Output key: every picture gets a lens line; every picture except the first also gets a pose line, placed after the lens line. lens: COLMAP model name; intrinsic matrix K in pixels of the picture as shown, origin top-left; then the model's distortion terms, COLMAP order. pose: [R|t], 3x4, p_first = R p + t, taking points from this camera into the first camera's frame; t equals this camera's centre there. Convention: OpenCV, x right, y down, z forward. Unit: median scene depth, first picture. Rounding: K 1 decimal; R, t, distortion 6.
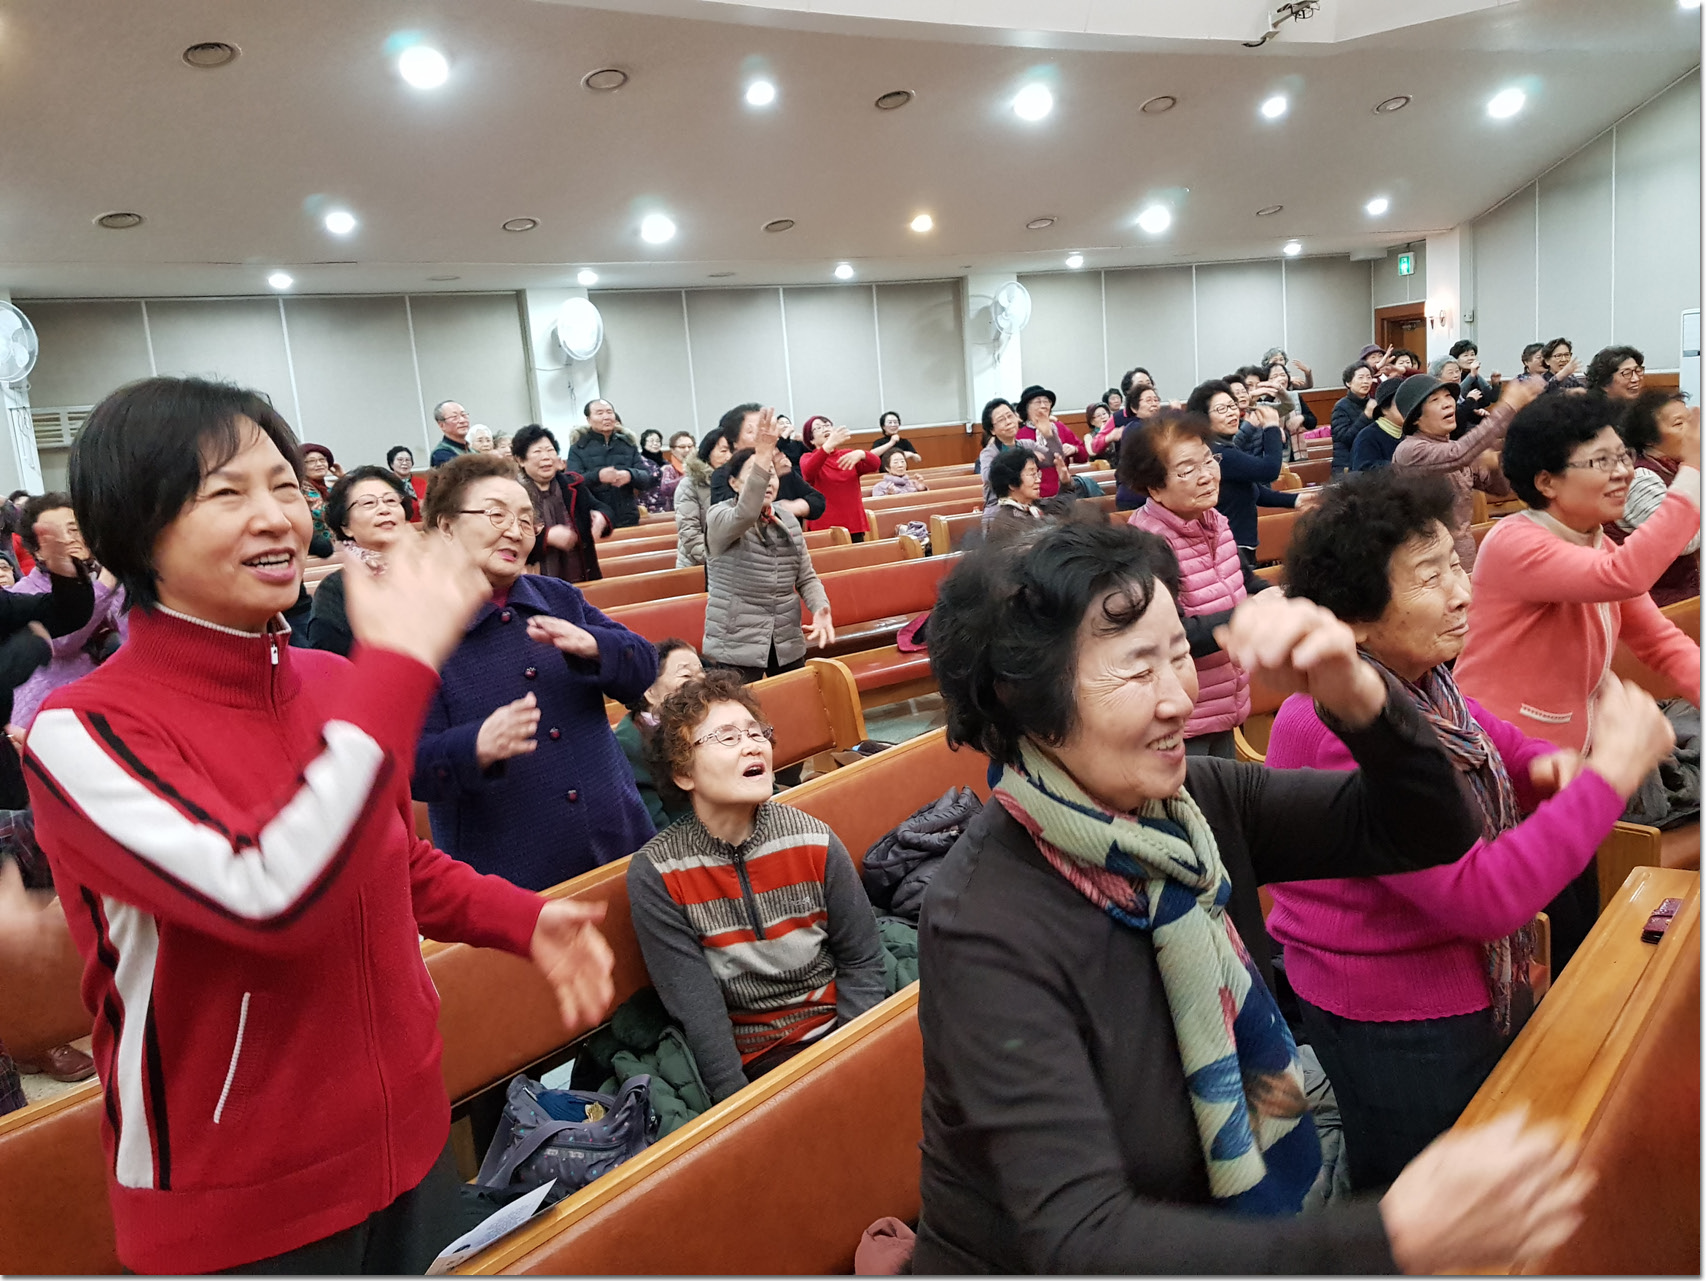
lens RADIAL K [[1381.8, 0, 850.6], [0, 1381.8, 628.4], [0, 0, 1]] dist [0.049478, -0.087738]
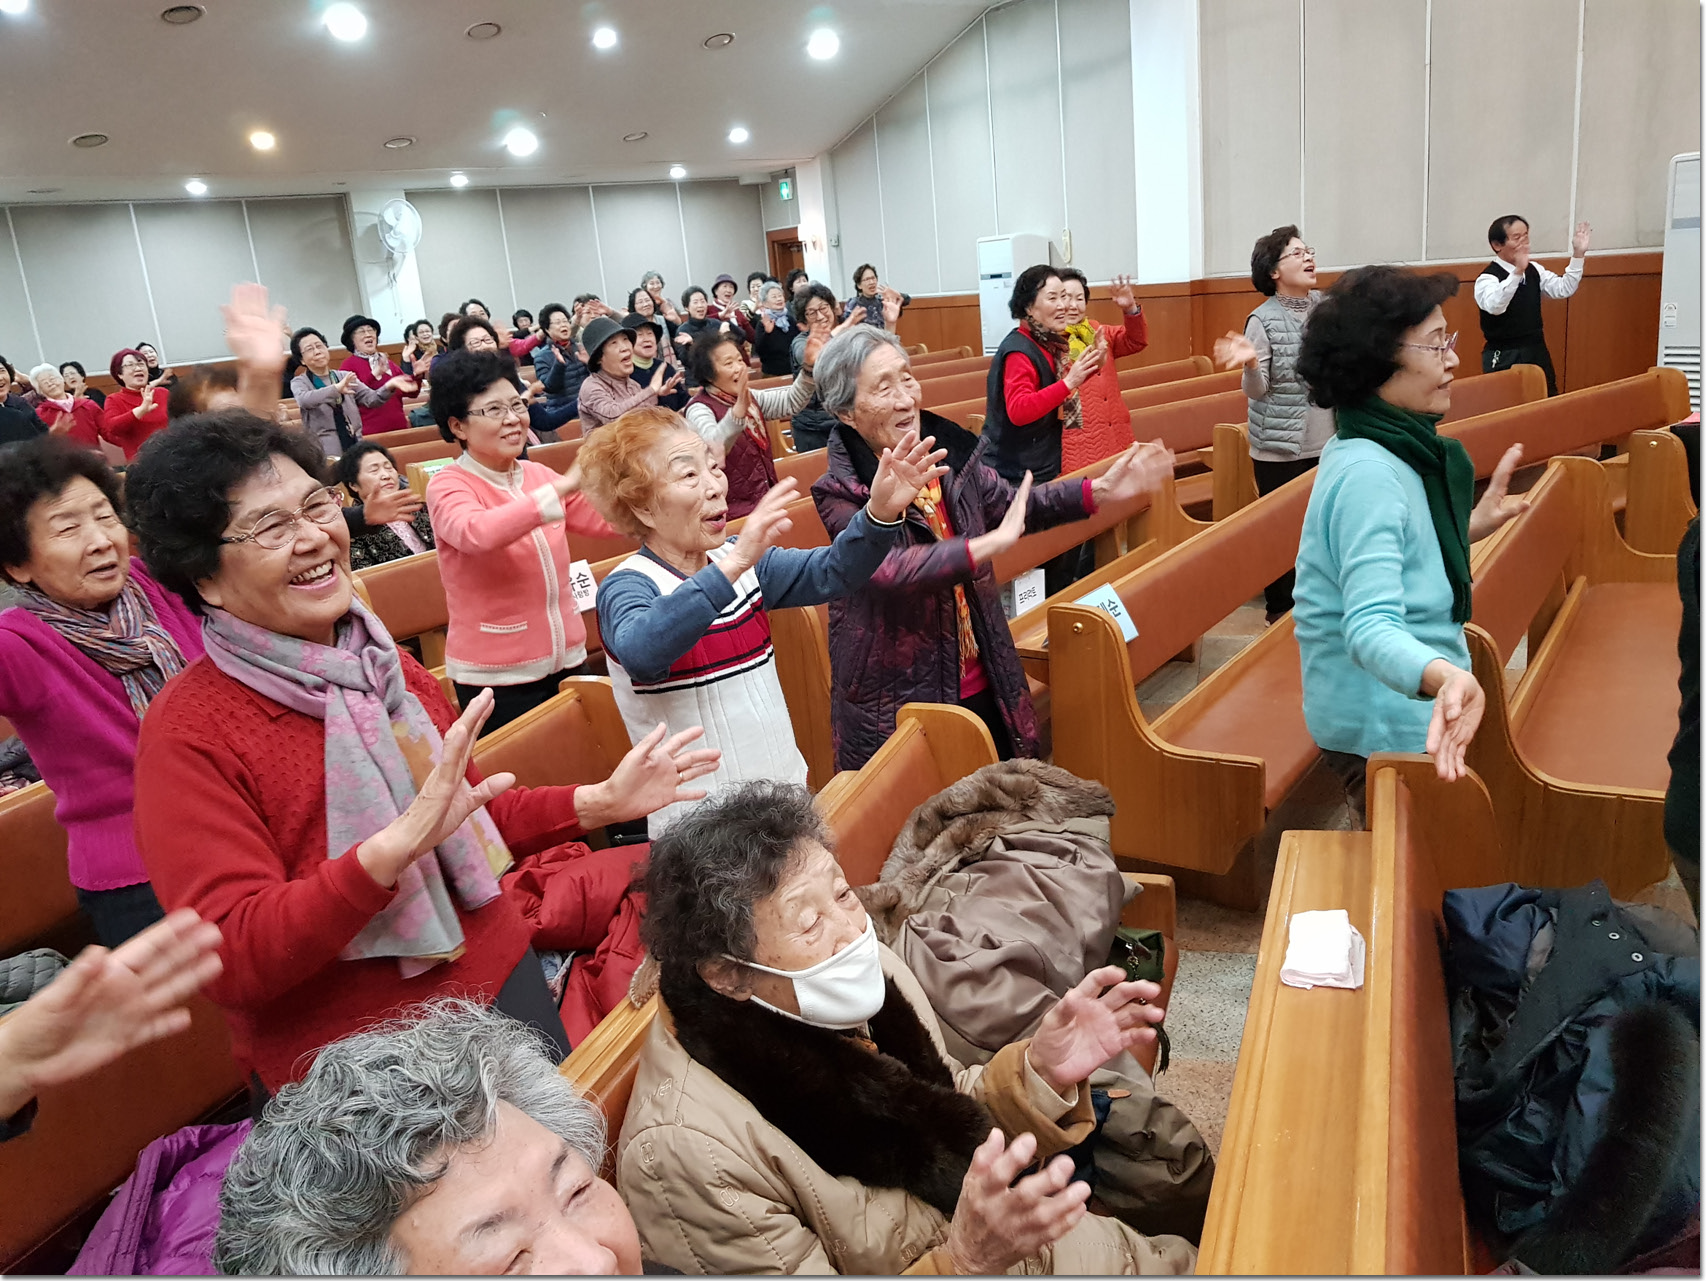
lens RADIAL K [[1381.8, 0, 858.9], [0, 1381.8, 625.8], [0, 0, 1]] dist [0.049478, -0.087738]
pose [[0.938922, -0.089351, 0.332328, 0.092923], [0.069237, 0.995005, 0.071904, 0.000552], [-0.337092, -0.044503, 0.940419, -0.057343]]
